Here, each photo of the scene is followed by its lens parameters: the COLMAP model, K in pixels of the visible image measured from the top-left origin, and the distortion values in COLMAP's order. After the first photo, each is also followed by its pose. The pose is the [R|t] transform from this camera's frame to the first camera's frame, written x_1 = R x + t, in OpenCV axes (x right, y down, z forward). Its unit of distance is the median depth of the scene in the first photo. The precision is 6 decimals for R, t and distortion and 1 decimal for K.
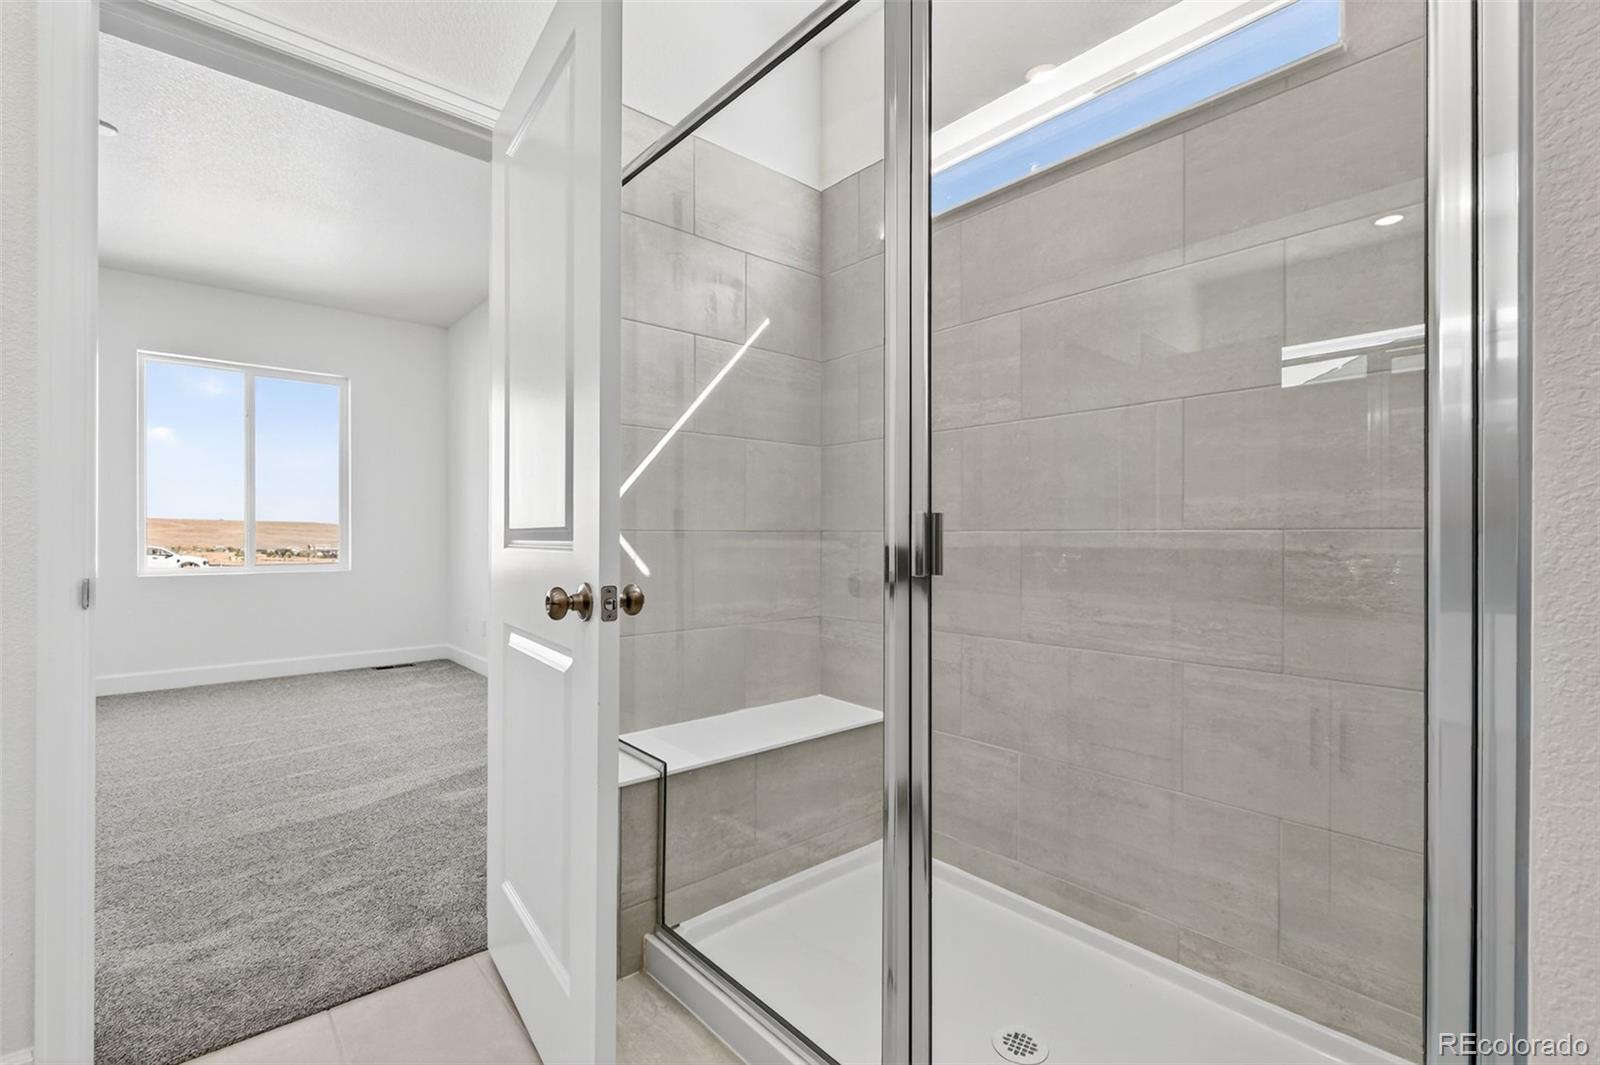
lens RADIAL K [[710.0, 0, 800.7], [0, 710.0, 539.0], [0, 0, 1]] dist [0.003105, 0.000097]
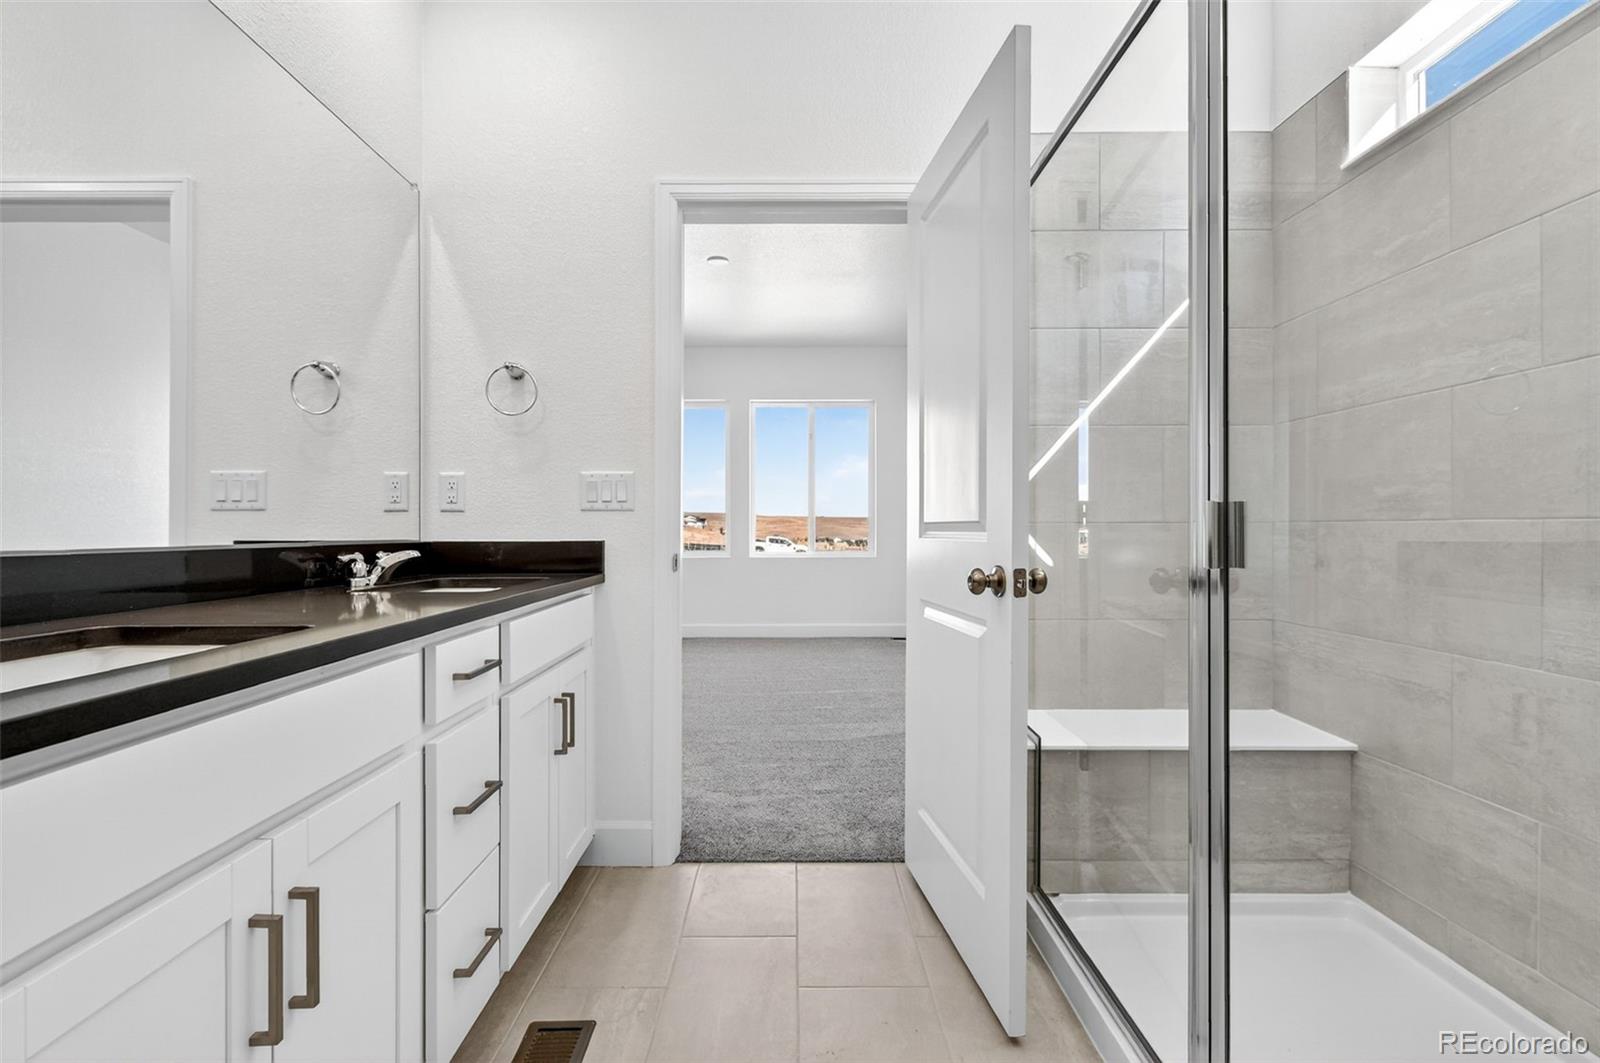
lens RADIAL K [[714.7, 0, 799.6], [0, 714.7, 528.0], [0, 0, 1]] dist [-0.001656, -0.000590]
pose [[0.753168, -0.002686, -0.657823, 0.215790], [-0.000831, 0.999987, -0.005034, 0.002429], [0.657828, 0.004338, 0.753156, -0.052713]]
